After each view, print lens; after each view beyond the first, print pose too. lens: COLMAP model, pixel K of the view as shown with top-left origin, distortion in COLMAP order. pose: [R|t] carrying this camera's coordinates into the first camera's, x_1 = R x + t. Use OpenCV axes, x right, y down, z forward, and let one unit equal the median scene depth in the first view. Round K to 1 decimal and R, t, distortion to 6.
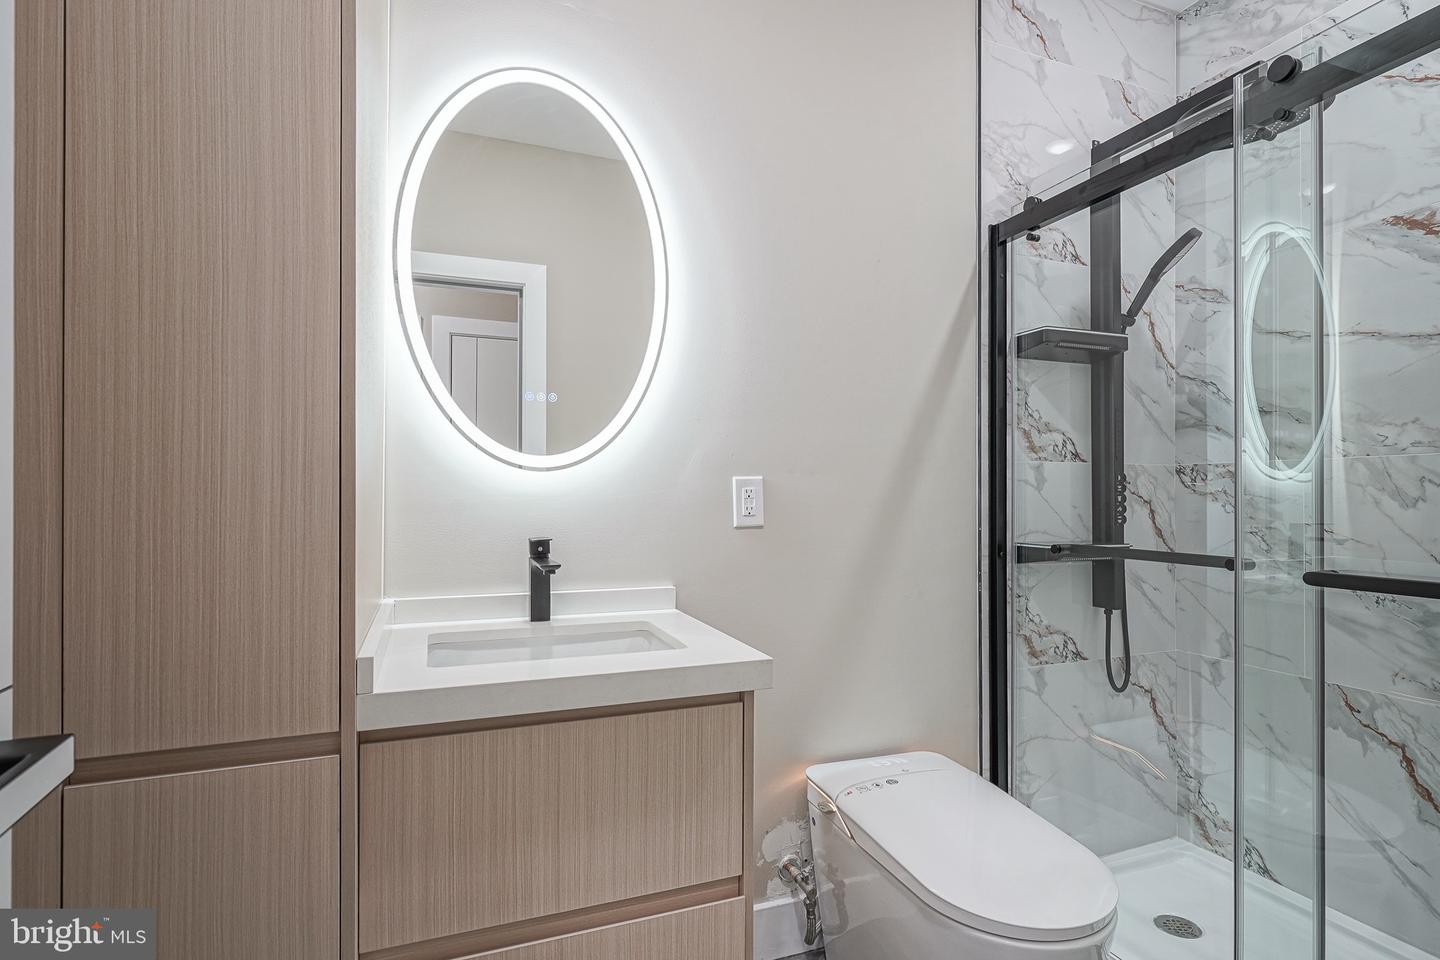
lens RADIAL K [[696.5, 0, 743.1], [0, 696.5, 487.8], [0, 0, 1]] dist [-0.010190, -0.000457]
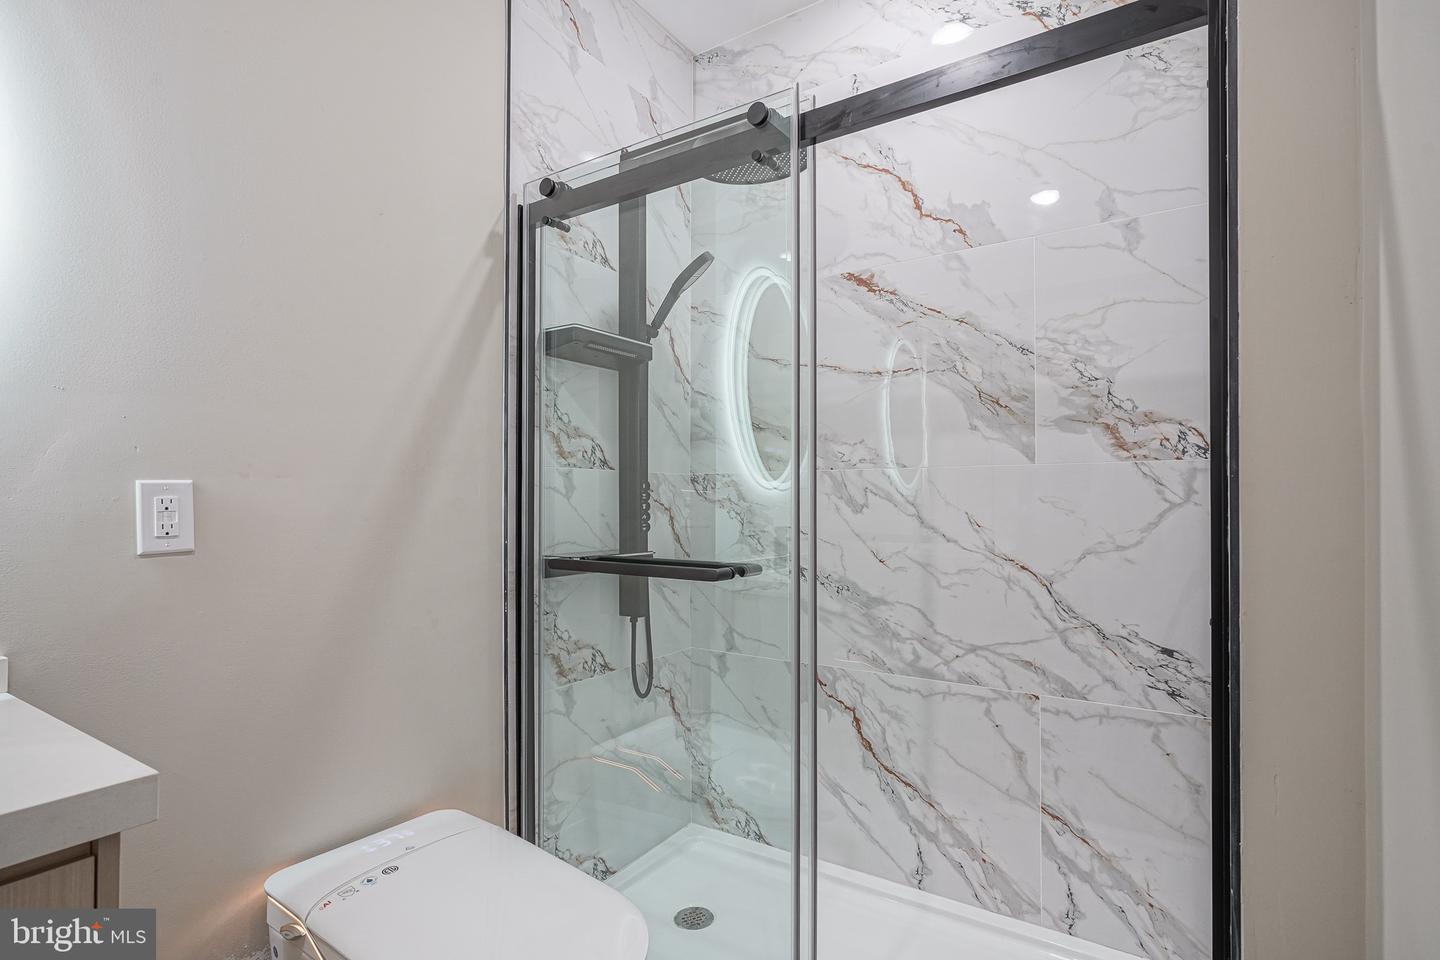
lens RADIAL K [[696.5, 0, 743.1], [0, 696.5, 487.8], [0, 0, 1]] dist [-0.010190, -0.000457]
pose [[0.798660, 0.006396, 0.601749, 0.047373], [-0.001806, 0.999964, -0.008233, -0.003451], [-0.601780, 0.005489, 0.798643, 0.103710]]
